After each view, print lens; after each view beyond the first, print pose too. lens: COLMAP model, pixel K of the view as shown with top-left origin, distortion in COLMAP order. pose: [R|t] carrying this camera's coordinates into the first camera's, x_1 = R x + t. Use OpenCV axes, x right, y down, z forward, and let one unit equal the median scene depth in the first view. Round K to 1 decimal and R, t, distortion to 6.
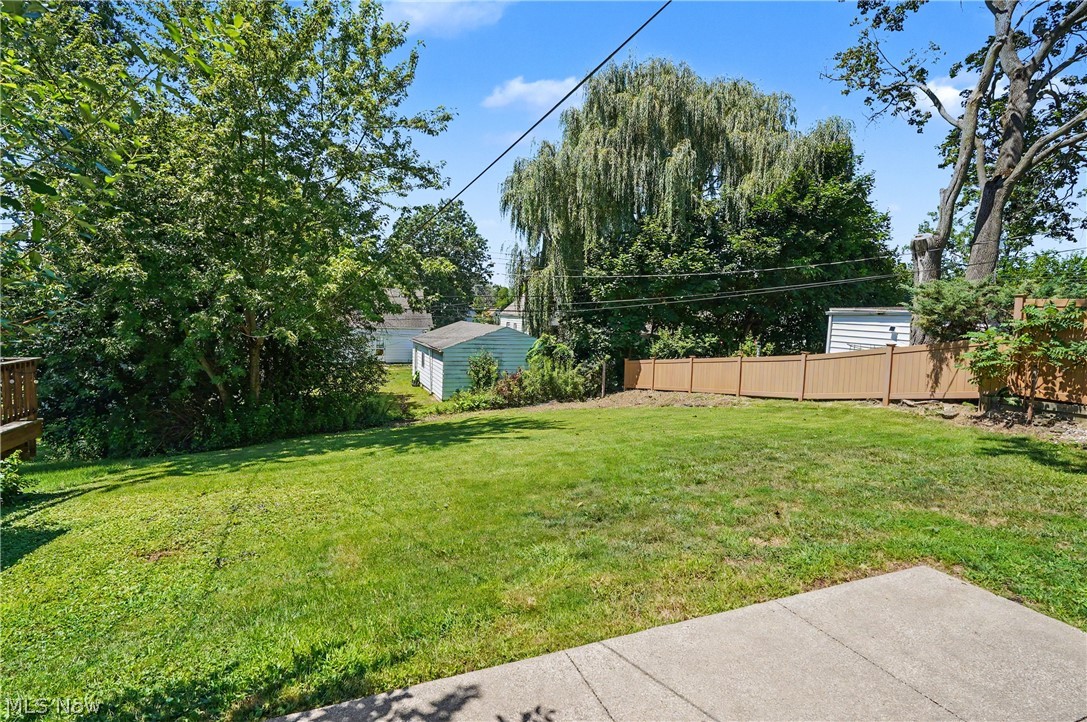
lens RADIAL K [[510.6, 0, 543.1], [0, 510.6, 343.0], [0, 0, 1]] dist [-0.003198, -0.000158]
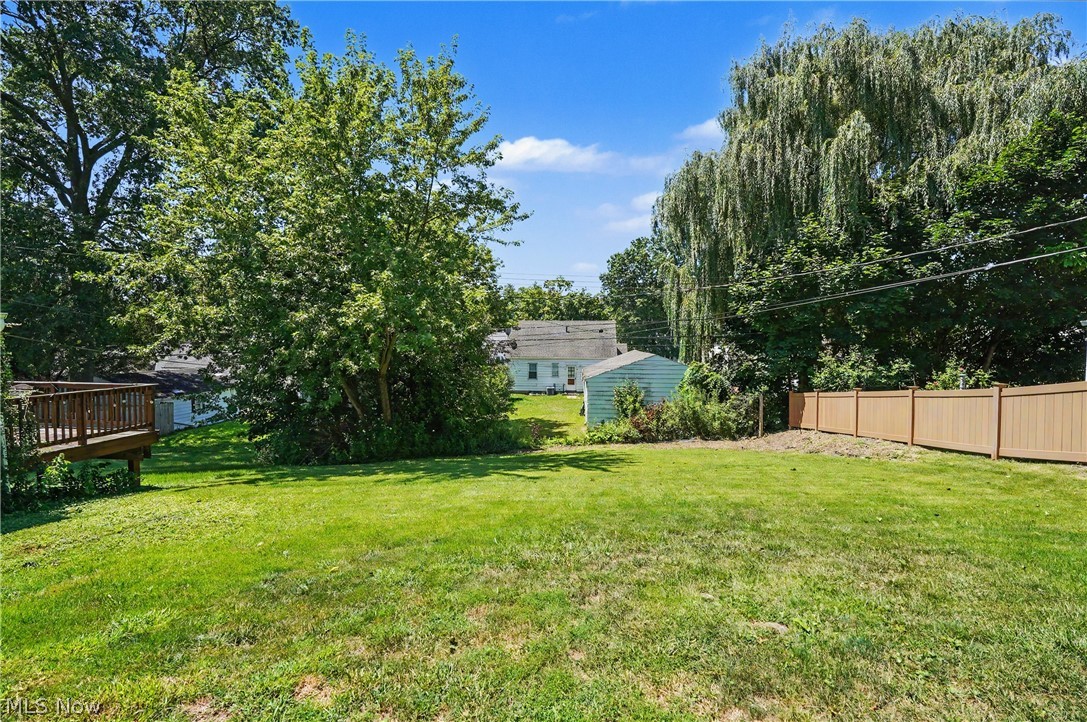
lens RADIAL K [[501.5, 0, 539.9], [0, 501.5, 349.9], [0, 0, 1]] dist [-0.002810, 0.000499]
pose [[0.891356, -0.023815, -0.452678, 0.181682], [0.002845, 0.998893, -0.046950, 0.002047], [0.453295, 0.040561, 0.890437, 0.104797]]
